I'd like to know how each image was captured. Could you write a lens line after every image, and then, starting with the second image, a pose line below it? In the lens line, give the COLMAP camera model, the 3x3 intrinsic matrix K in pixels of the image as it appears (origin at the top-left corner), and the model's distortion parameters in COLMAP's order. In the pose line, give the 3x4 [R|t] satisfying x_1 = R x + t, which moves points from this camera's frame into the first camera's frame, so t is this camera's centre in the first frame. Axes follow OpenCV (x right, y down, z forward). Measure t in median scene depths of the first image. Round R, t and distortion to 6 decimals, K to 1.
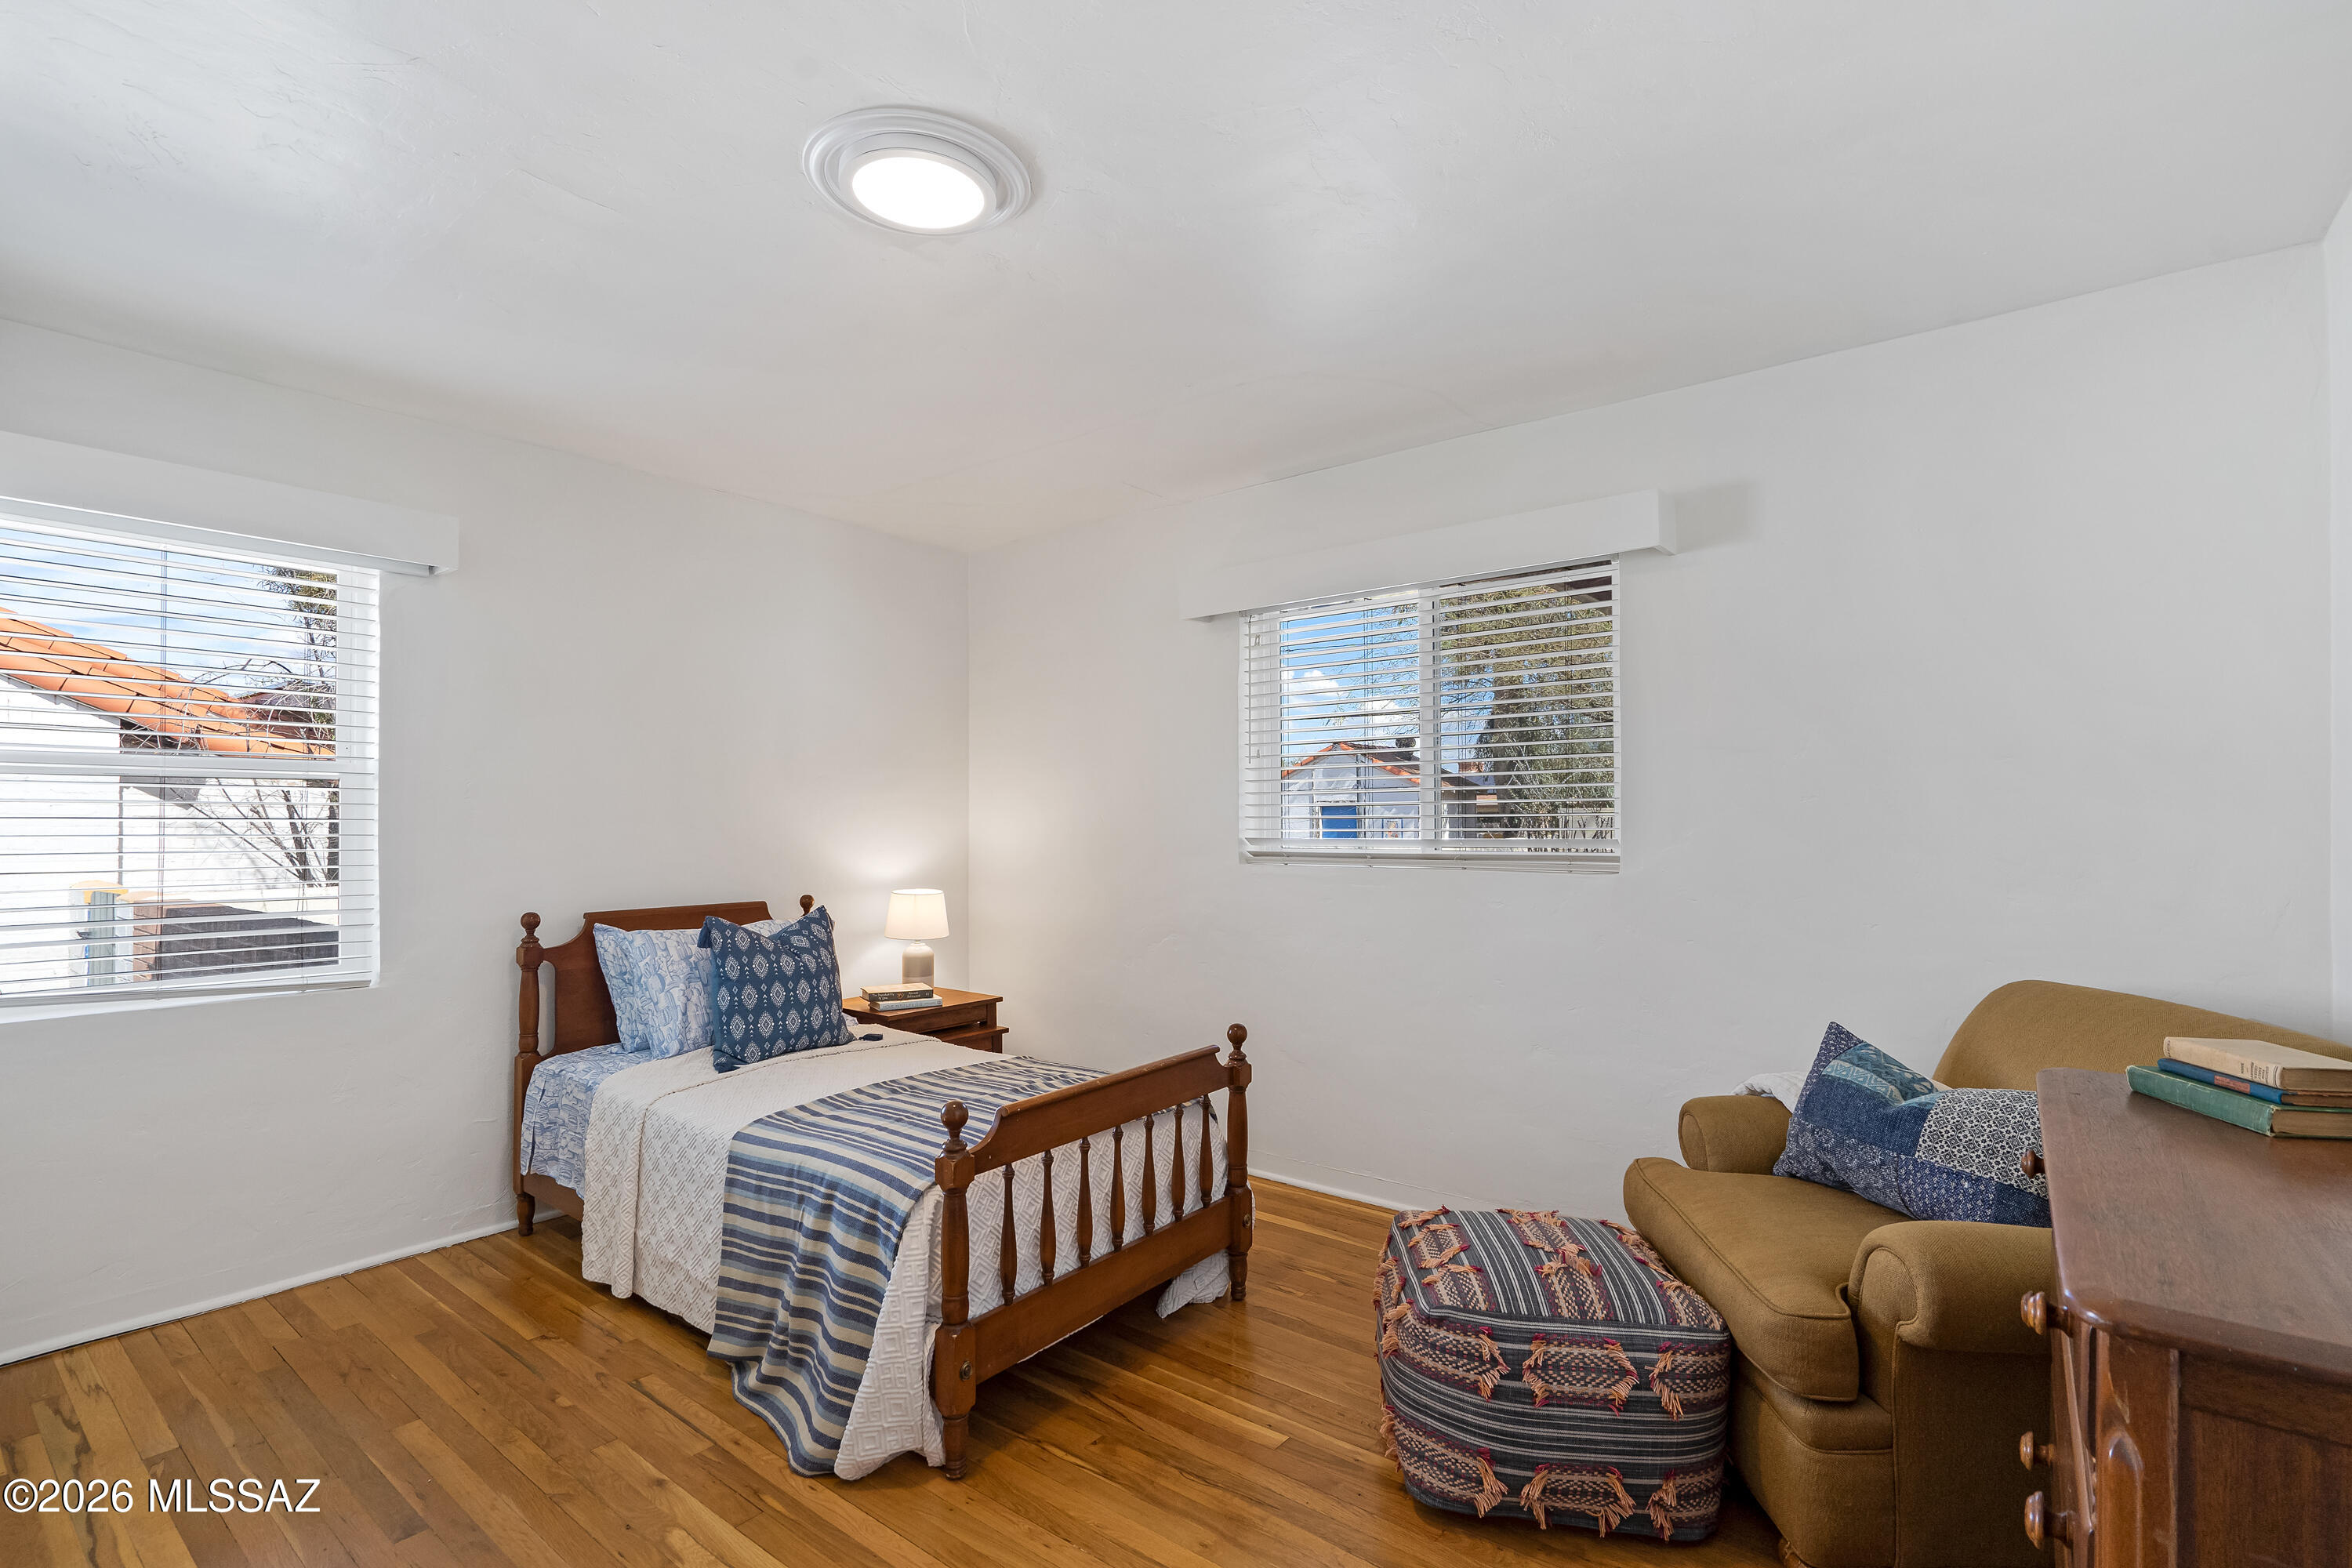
lens RADIAL K [[1068.0, 0, 1174.4], [0, 1068.0, 807.5], [0, 0, 1]] dist [-0.001030, 0.000128]
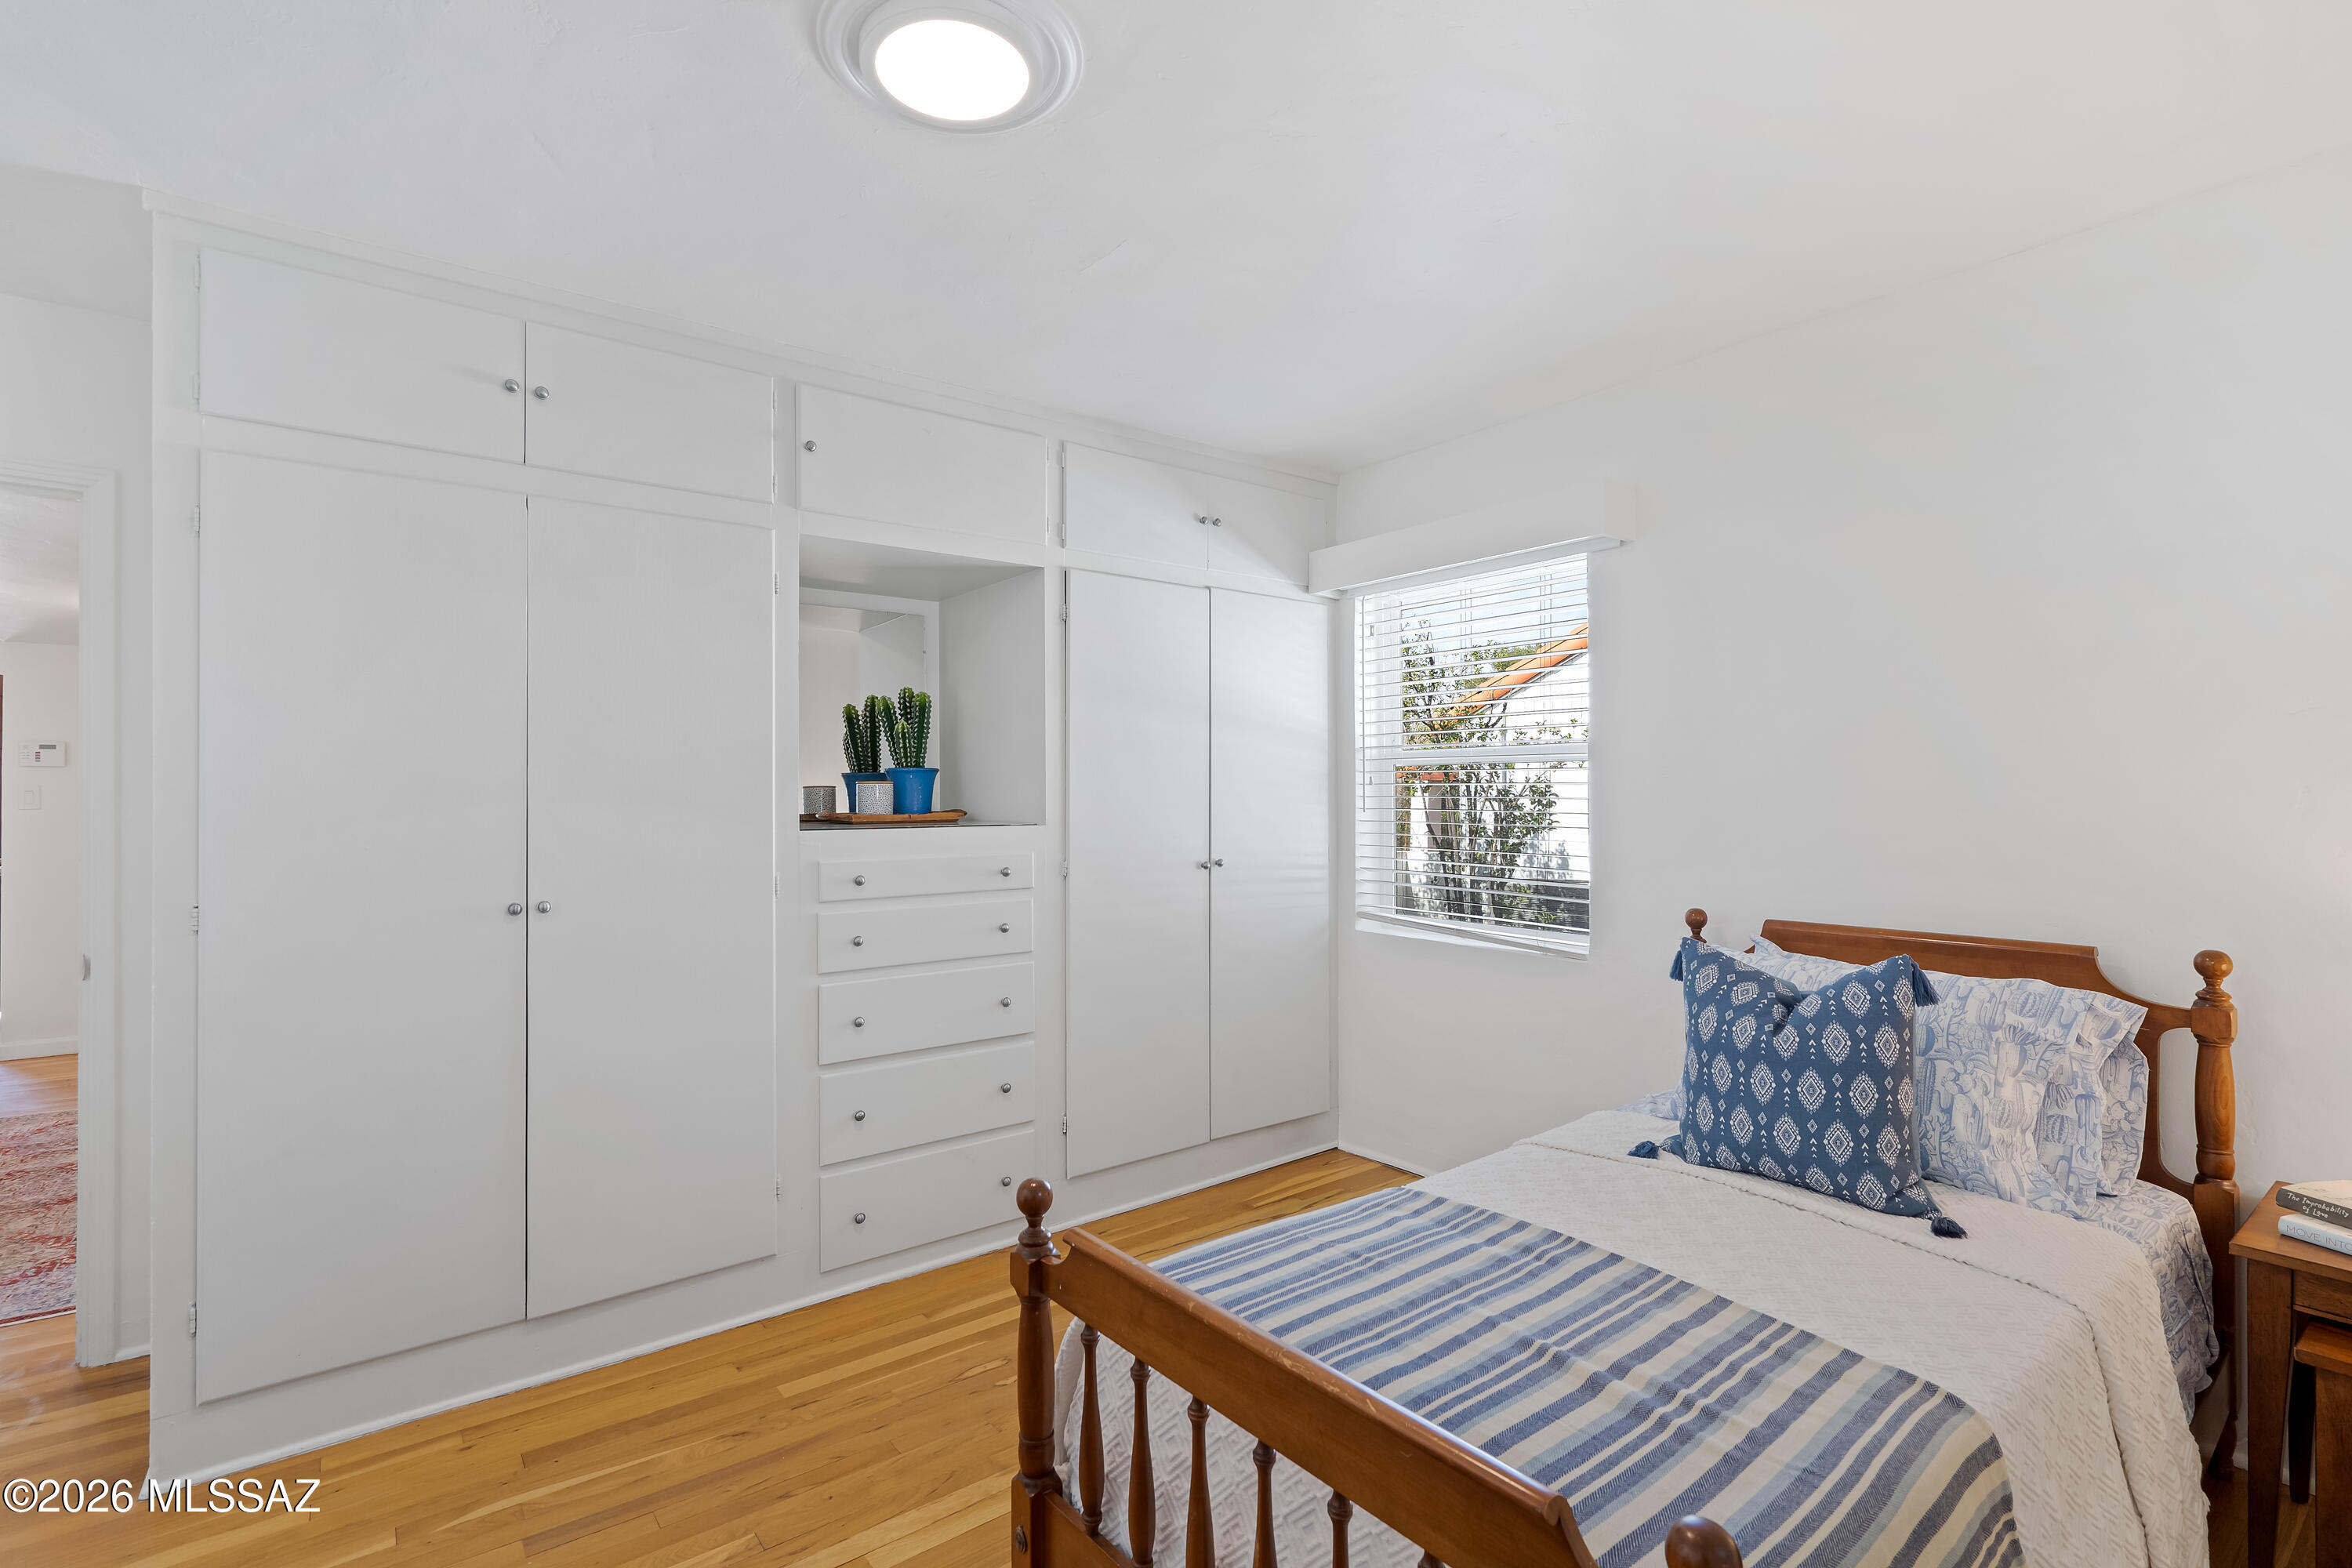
lens RADIAL K [[1068.0, 0, 1174.4], [0, 1068.0, 807.5], [0, 0, 1]] dist [-0.001030, 0.000128]
pose [[-0.225044, 0.008456, -0.974312, 0.345243], [0.008553, 0.999941, 0.006703, 0.009808], [0.974311, -0.006825, -0.225103, 0.887687]]
